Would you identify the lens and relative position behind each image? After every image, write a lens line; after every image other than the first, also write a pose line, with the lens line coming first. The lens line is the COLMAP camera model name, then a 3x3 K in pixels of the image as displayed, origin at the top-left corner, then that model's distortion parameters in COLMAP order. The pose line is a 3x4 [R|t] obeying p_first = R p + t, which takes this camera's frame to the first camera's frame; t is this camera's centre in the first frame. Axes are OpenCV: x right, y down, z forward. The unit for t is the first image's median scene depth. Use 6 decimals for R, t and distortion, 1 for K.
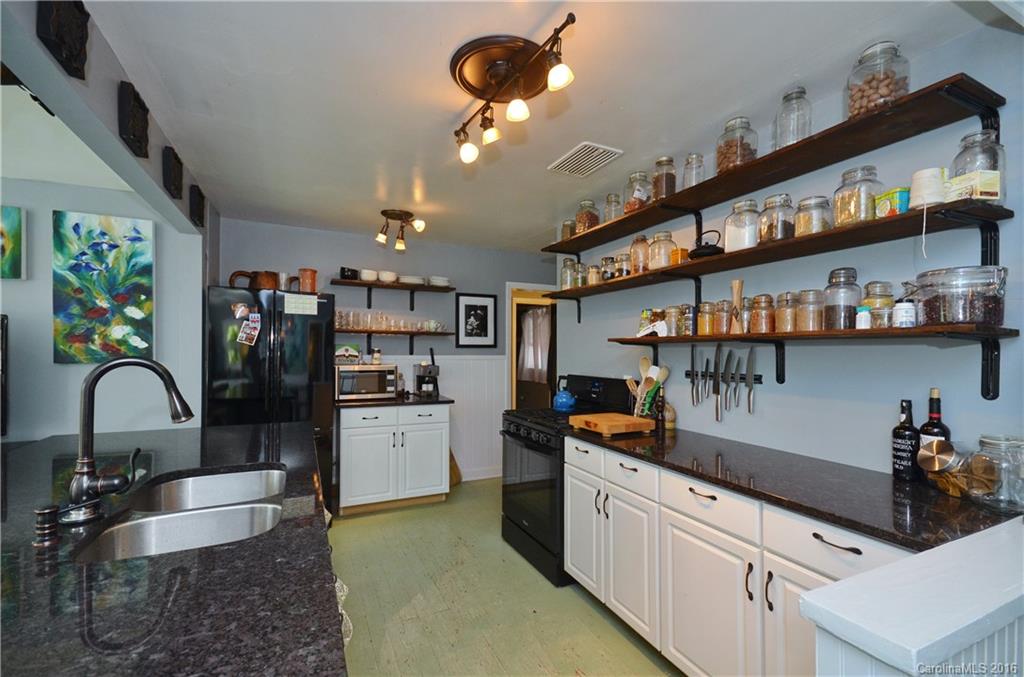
lens RADIAL K [[444.8, 0, 511.7], [0, 444.8, 342.5], [0, 0, 1]] dist [0.010535, 0.000280]
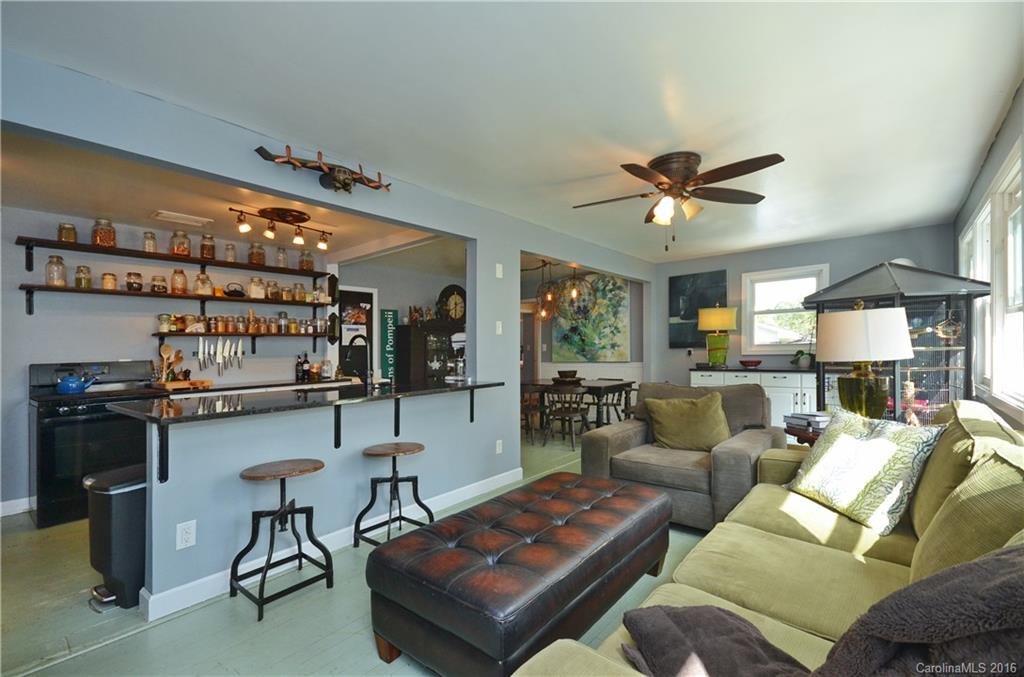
lens RADIAL K [[444.8, 0, 505.0], [0, 444.8, 371.3], [0, 0, 1]] dist [0.010535, 0.000280]
pose [[-0.413708, -0.042135, 0.909434, -2.416383], [0.009953, 0.998659, 0.050796, 0.085116], [-0.910355, 0.030067, -0.412734, 0.864924]]
